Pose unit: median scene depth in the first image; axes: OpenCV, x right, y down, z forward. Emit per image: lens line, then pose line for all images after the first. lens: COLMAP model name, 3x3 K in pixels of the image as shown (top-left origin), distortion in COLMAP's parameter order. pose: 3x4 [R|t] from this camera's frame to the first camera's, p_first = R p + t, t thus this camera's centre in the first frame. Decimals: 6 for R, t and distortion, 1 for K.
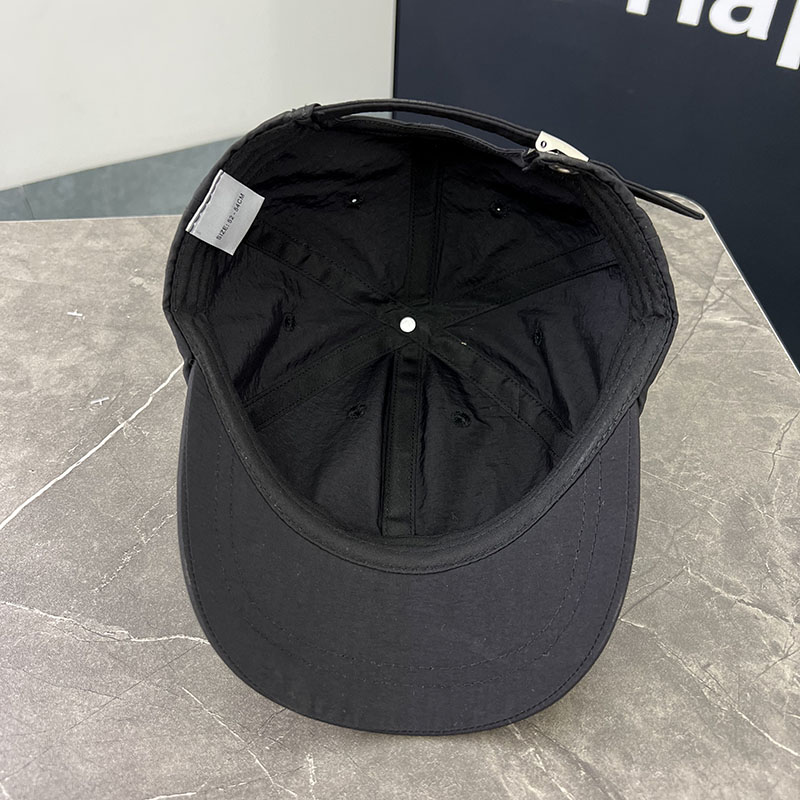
lens RADIAL K [[786.4, 0, 400.0], [0, 786.4, 400.0], [0, 0, 1]] dist [0.005643, -0.008794]
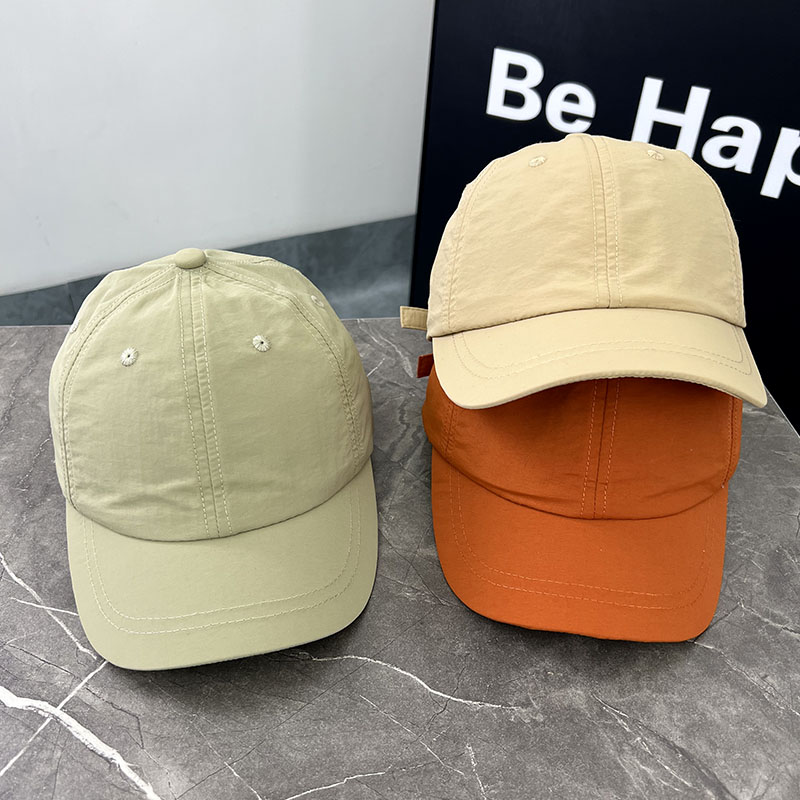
lens RADIAL K [[795.0, 0, 400.0], [0, 795.0, 400.0], [0, 0, 1]] dist [-0.001631, 0.007277]
pose [[0.999440, 0.007279, 0.032647, -0.246660], [-0.003531, 0.993541, -0.113423, 0.035583], [-0.033262, 0.113244, 0.993010, -0.317450]]
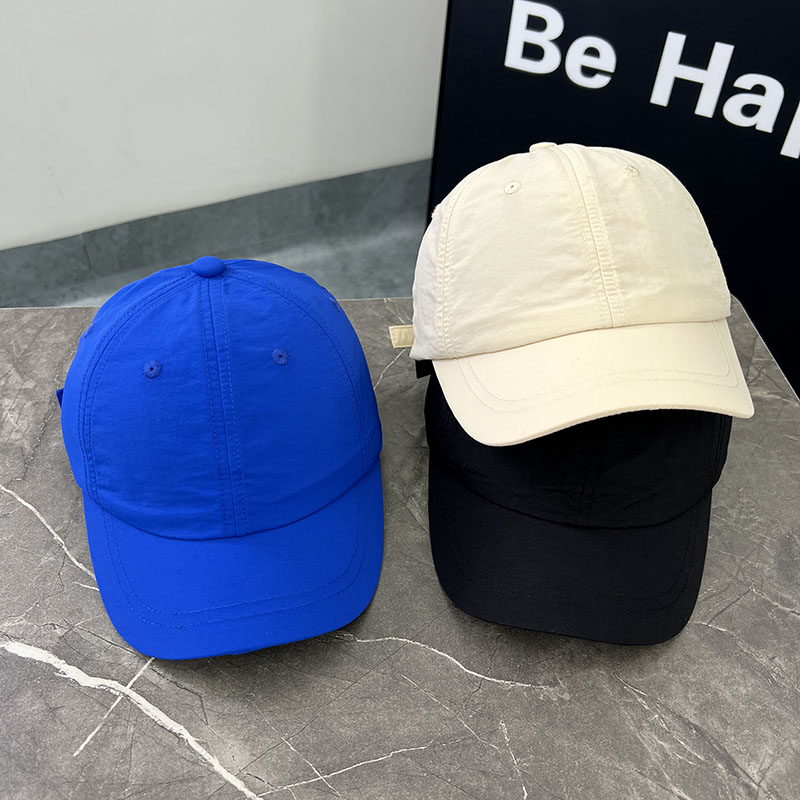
lens RADIAL K [[795.0, 0, 400.0], [0, 795.0, 400.0], [0, 0, 1]] dist [-0.001631, 0.007277]
pose [[0.999551, 0.005133, 0.029534, -0.309949], [-0.004422, 0.999700, -0.024089, -0.082784], [-0.029648, 0.023947, 0.999273, -0.397178]]
